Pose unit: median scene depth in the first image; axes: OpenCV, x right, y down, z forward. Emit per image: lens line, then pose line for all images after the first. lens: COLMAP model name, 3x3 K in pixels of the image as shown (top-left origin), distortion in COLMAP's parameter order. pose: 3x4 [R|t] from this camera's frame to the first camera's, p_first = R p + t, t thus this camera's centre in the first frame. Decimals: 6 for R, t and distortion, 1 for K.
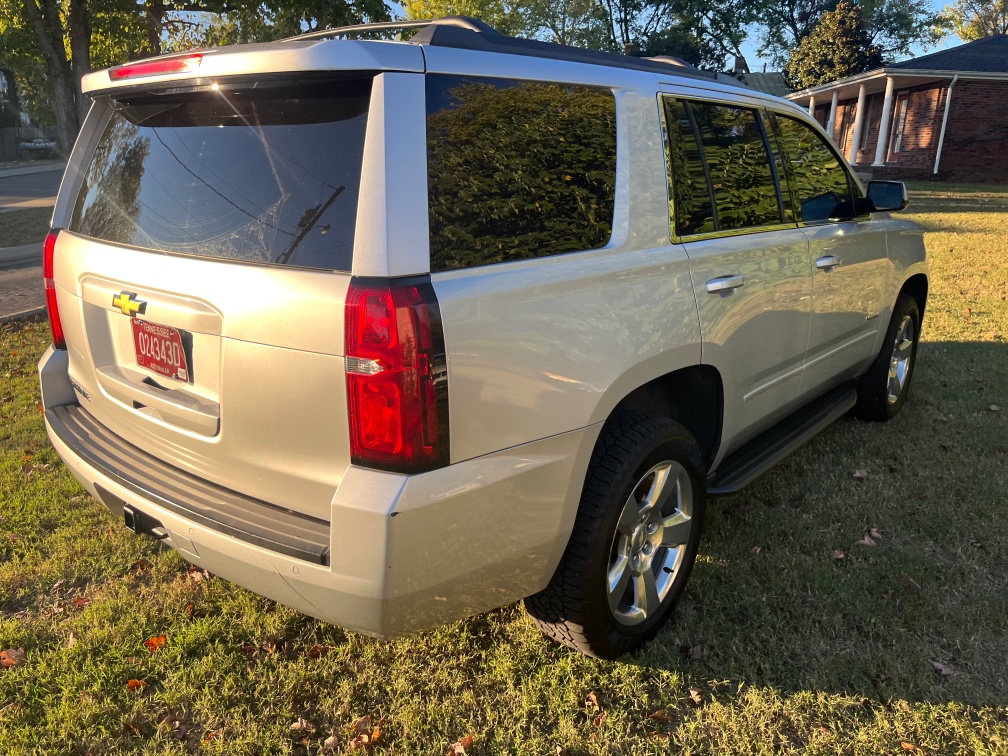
lens RADIAL K [[768.7, 0, 504.0], [0, 768.7, 378.0], [0, 0, 1]] dist [0.001273, -0.001599]
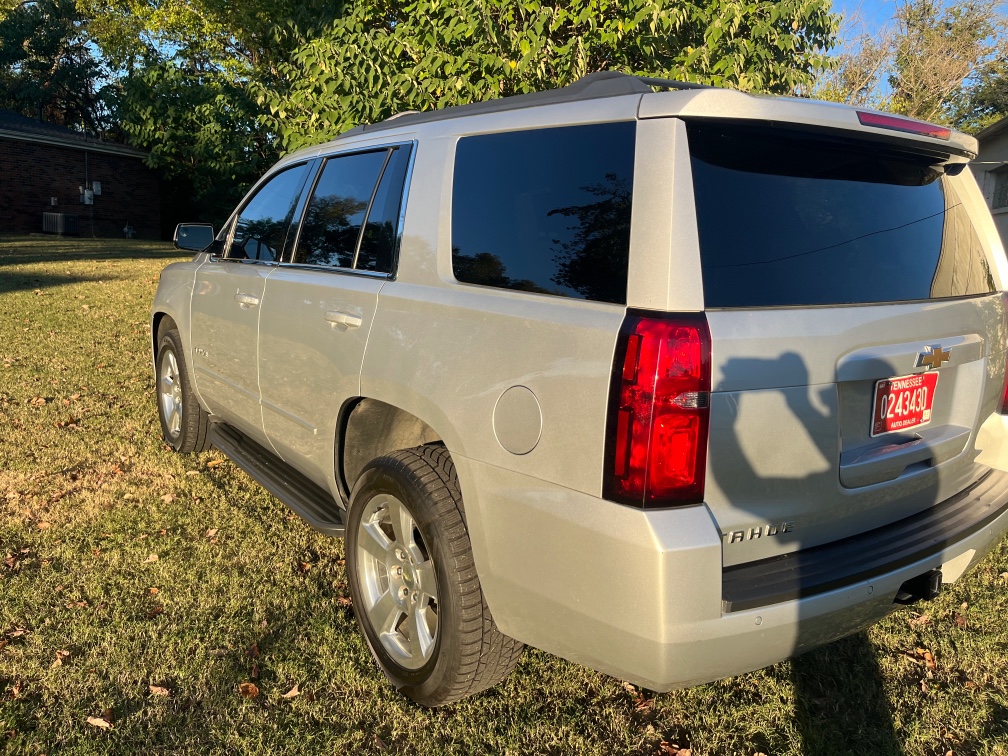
lens RADIAL K [[780.2, 0, 514.7], [0, 780.2, 375.7], [0, 0, 1]] dist [0.069491, -0.110875]
pose [[0.232008, -0.183822, 0.955187, -0.147181], [0.250141, 0.960232, 0.124036, -0.031048], [-0.940001, 0.210154, 0.268763, 0.115180]]
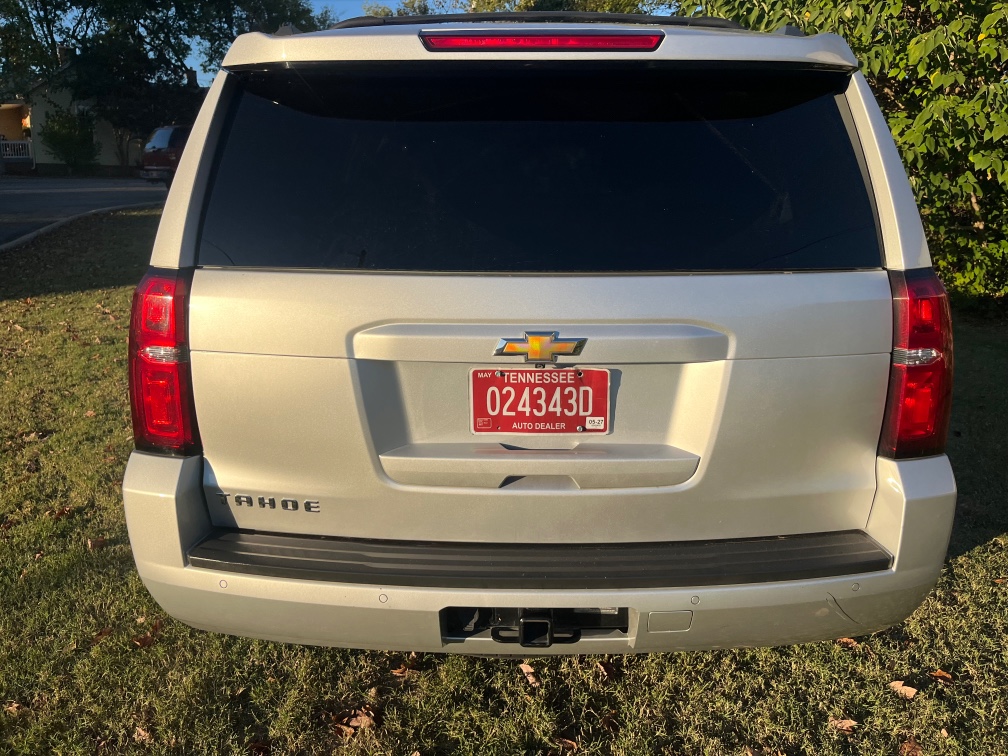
lens RADIAL K [[763.9, 0, 487.3], [0, 763.9, 393.2], [0, 0, 1]] dist [0.065622, -0.091337]
pose [[0.771123, -0.181436, 0.610288, -0.093621], [0.184209, 0.981119, 0.058927, -0.009880], [-0.609456, 0.066981, 0.789985, 0.039849]]
